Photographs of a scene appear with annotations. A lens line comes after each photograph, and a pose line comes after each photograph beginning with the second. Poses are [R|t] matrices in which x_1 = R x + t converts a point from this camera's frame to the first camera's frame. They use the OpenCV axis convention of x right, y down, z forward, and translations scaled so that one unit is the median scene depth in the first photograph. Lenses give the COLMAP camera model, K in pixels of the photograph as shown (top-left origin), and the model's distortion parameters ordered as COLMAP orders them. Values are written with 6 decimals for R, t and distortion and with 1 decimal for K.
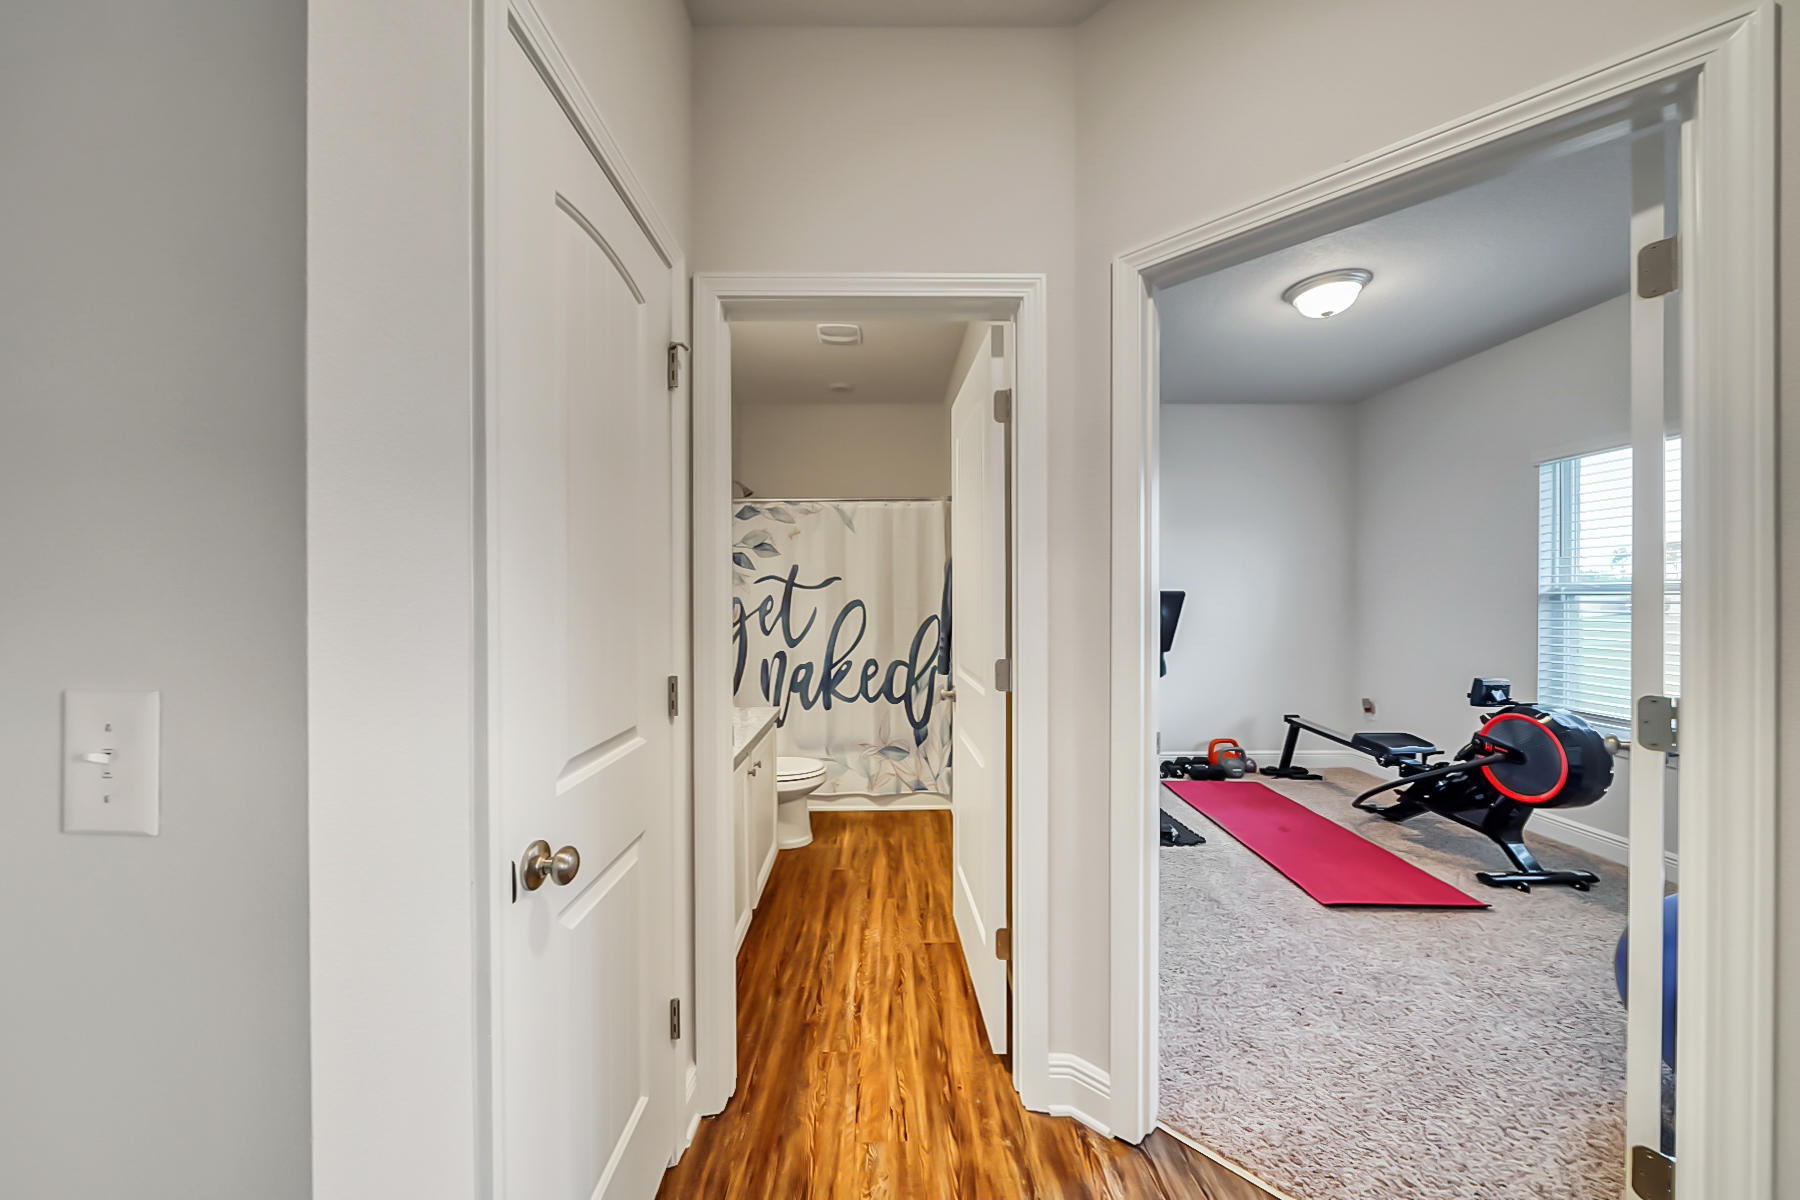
lens RADIAL K [[644.2, 0, 893.9], [0, 644.2, 603.1], [0, 0, 1]] dist [-0.003525, -0.000055]
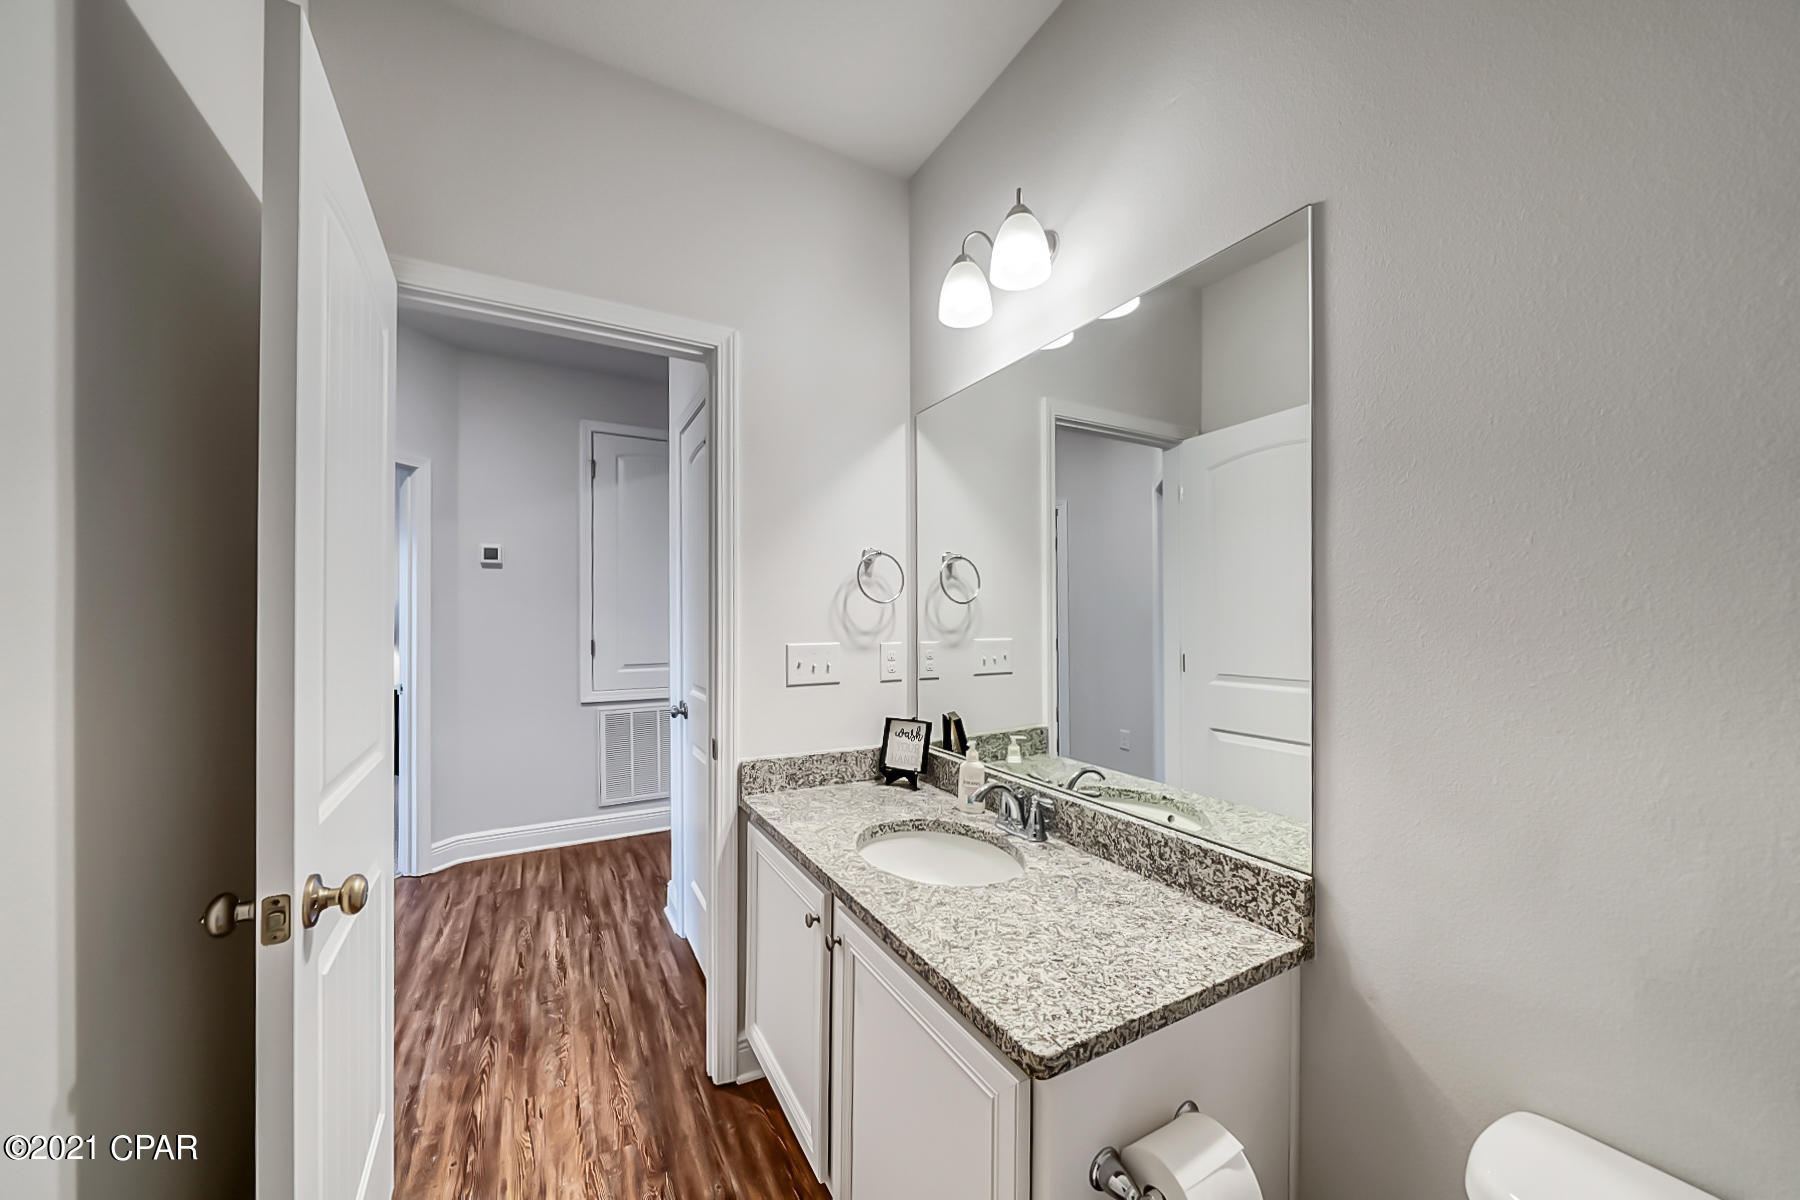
lens RADIAL K [[644.2, 0, 904.5], [0, 644.2, 611.8], [0, 0, 1]] dist [-0.003525, -0.000055]
pose [[-0.879052, -0.001004, -0.476724, -0.010601], [0.000987, 0.999992, -0.003927, -0.004893], [0.476724, -0.003923, -0.879044, 0.938467]]
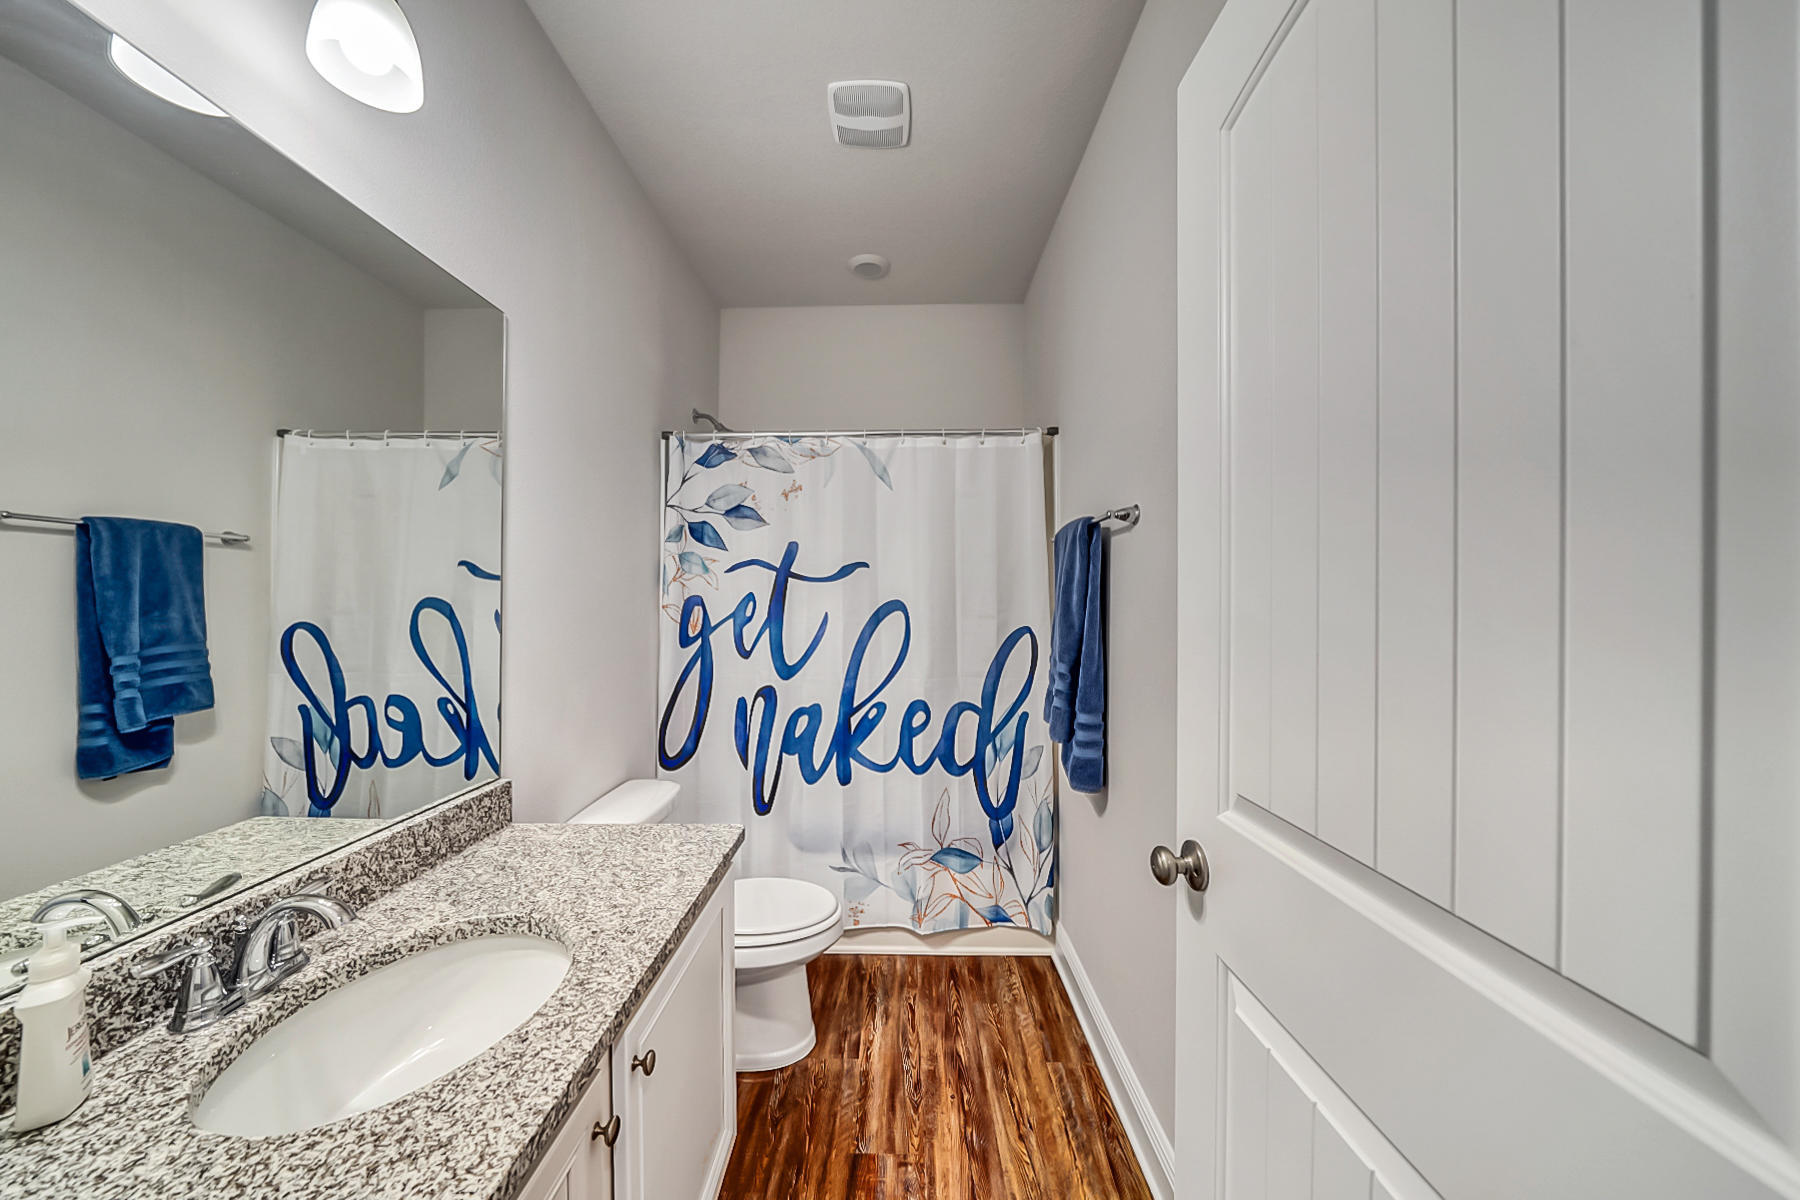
lens RADIAL K [[644.2, 0, 900.3], [0, 644.2, 602.9], [0, 0, 1]] dist [-0.003525, -0.000055]
pose [[0.999741, 0.005904, -0.021995, -0.039677], [-0.005946, 0.999981, -0.001812, -0.001828], [0.021984, 0.001942, 0.999756, 0.407995]]
